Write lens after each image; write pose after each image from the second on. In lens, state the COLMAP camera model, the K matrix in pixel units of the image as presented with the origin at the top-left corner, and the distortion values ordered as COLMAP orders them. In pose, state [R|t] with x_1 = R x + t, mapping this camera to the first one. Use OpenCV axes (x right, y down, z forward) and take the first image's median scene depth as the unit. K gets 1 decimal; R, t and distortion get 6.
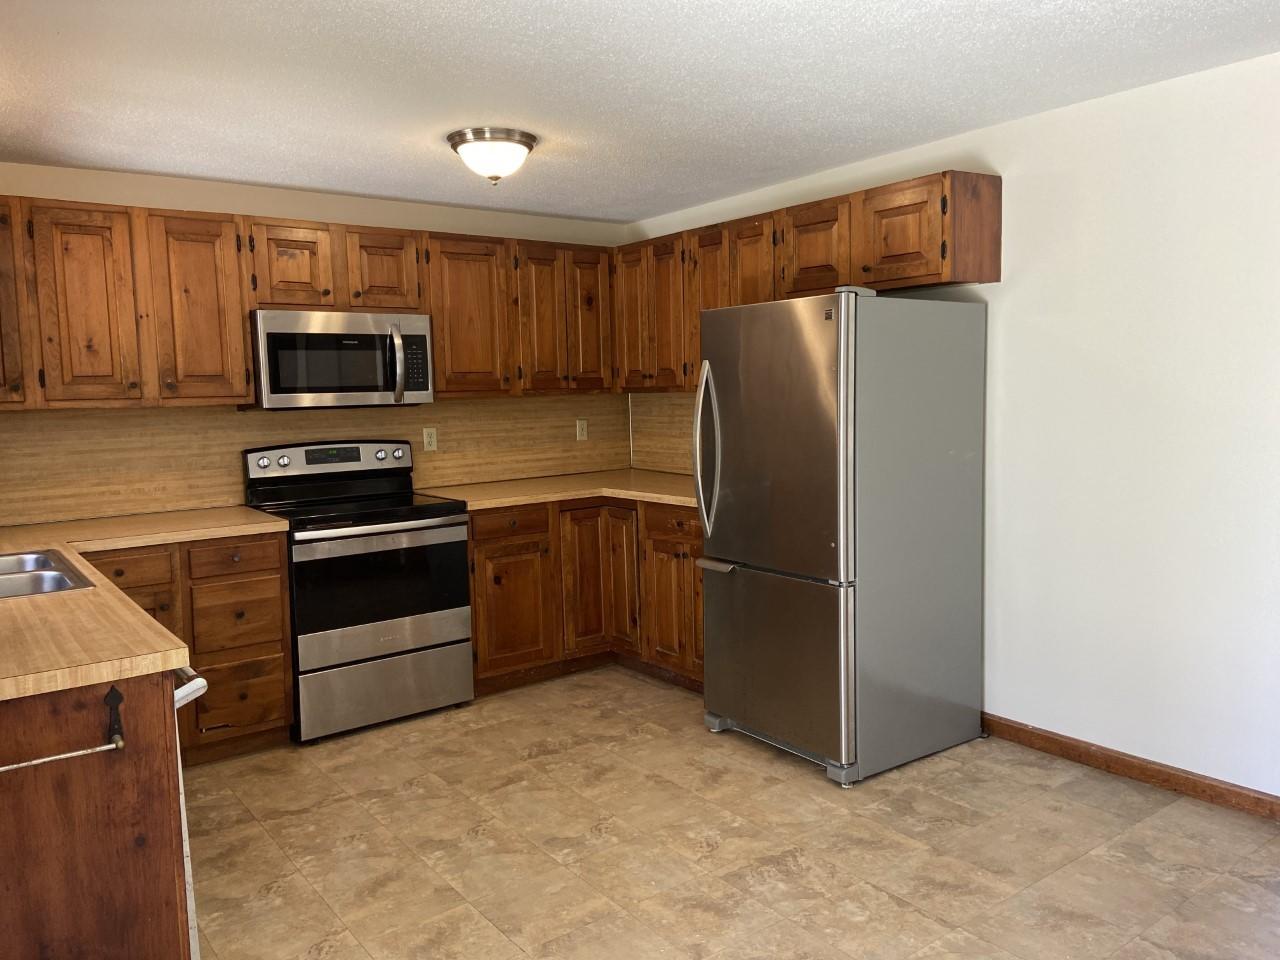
lens RADIAL K [[962.9, 0, 638.6], [0, 962.9, 474.6], [0, 0, 1]] dist [0.095551, -0.108845]
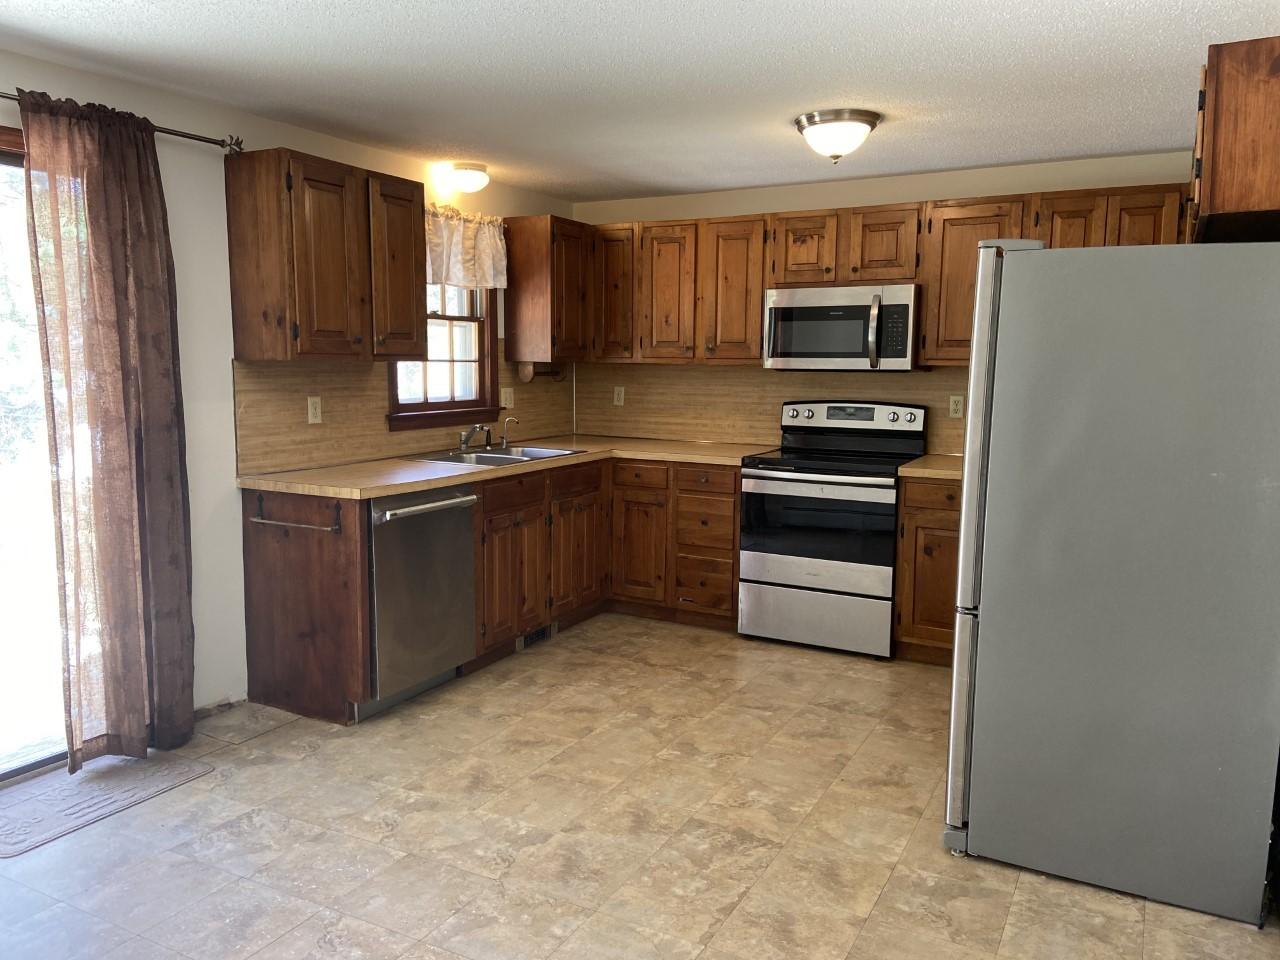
lens RADIAL K [[962.9, 0, 635.0], [0, 962.9, 471.3], [0, 0, 1]] dist [0.095551, -0.108845]
pose [[0.420005, 0.136664, -0.897172, 0.735109], [-0.101154, 0.989486, 0.103371, -0.053318], [0.901867, 0.047336, 0.429413, 0.352520]]
